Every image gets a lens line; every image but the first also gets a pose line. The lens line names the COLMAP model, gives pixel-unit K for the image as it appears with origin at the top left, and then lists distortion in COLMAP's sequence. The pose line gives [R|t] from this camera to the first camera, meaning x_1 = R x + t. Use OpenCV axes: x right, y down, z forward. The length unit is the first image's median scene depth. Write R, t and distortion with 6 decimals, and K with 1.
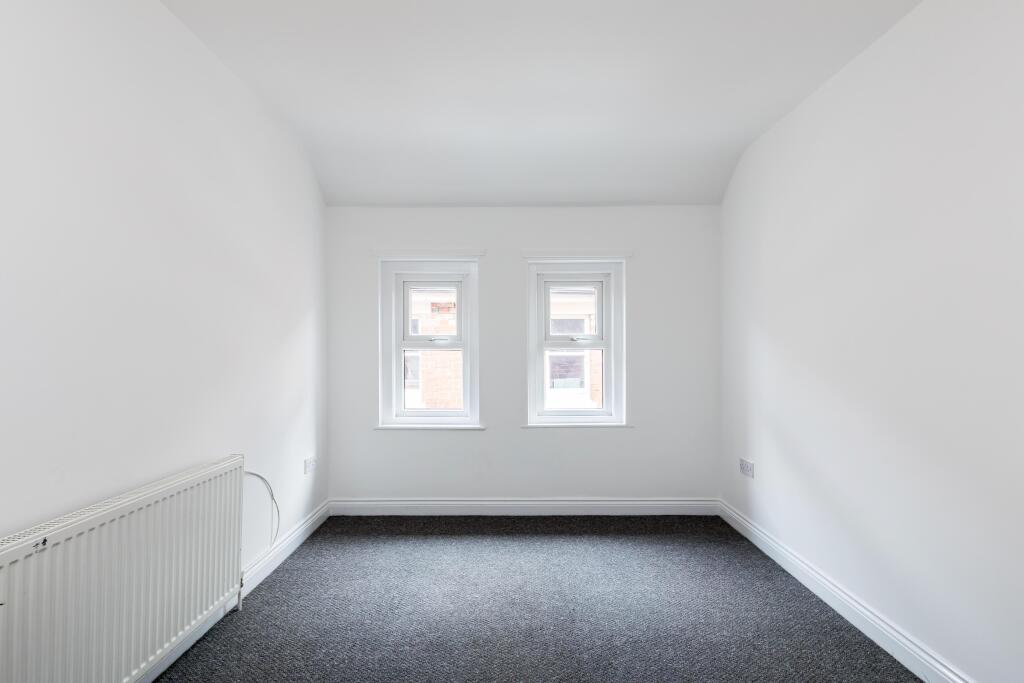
lens RADIAL K [[456.6, 0, 515.4], [0, 456.6, 344.6], [0, 0, 1]] dist [0.002472, -0.000479]
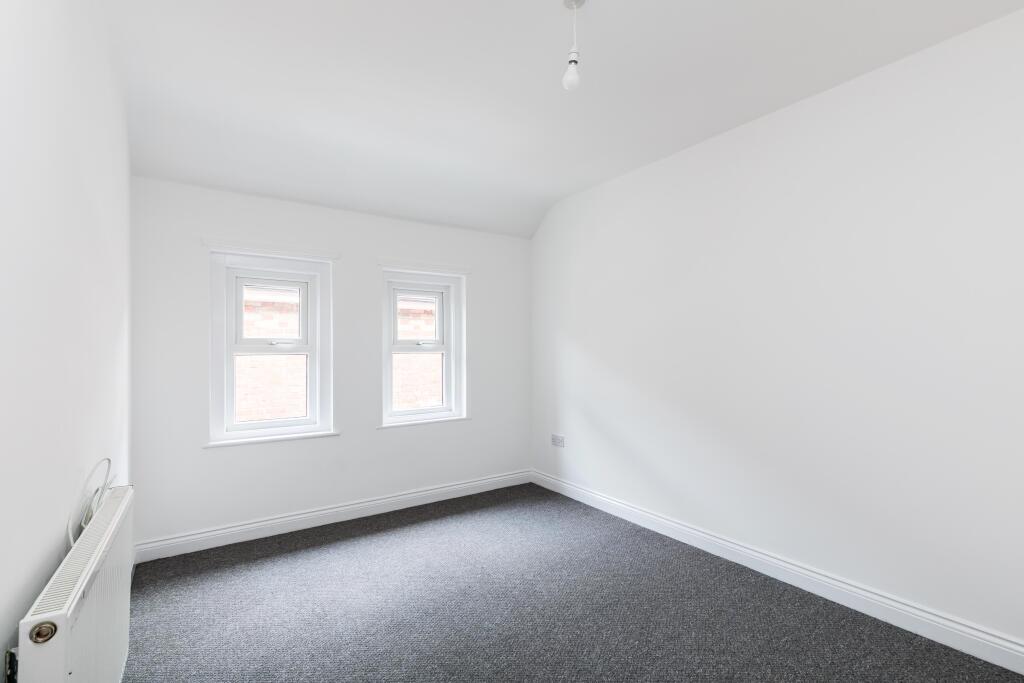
lens RADIAL K [[456.6, 0, 515.4], [0, 456.6, 344.6], [0, 0, 1]] dist [0.002472, -0.000479]
pose [[0.826517, 0.004761, 0.562892, -0.309096], [0.000677, 0.999955, -0.009452, 0.001076], [-0.562912, 0.008194, 0.826476, -0.032214]]
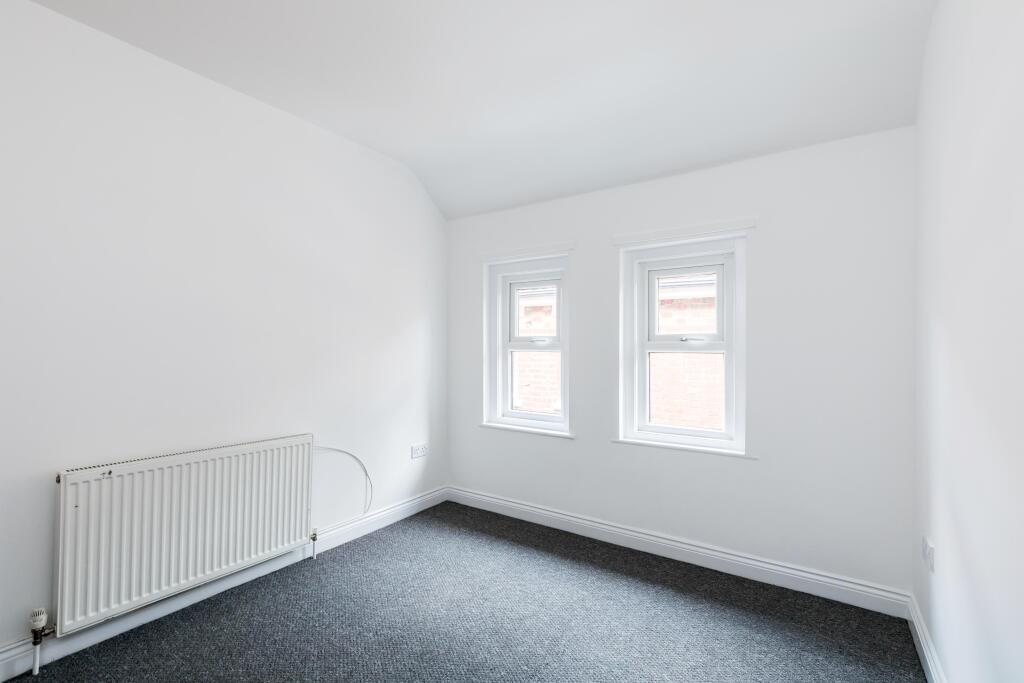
lens RADIAL K [[456.6, 0, 515.4], [0, 456.6, 344.6], [0, 0, 1]] dist [0.002472, -0.000479]
pose [[0.828097, 0.001911, -0.560582, 0.348648], [-0.003249, 0.999994, -0.001390, -0.001272], [0.560576, 0.002973, 0.828098, 0.175740]]
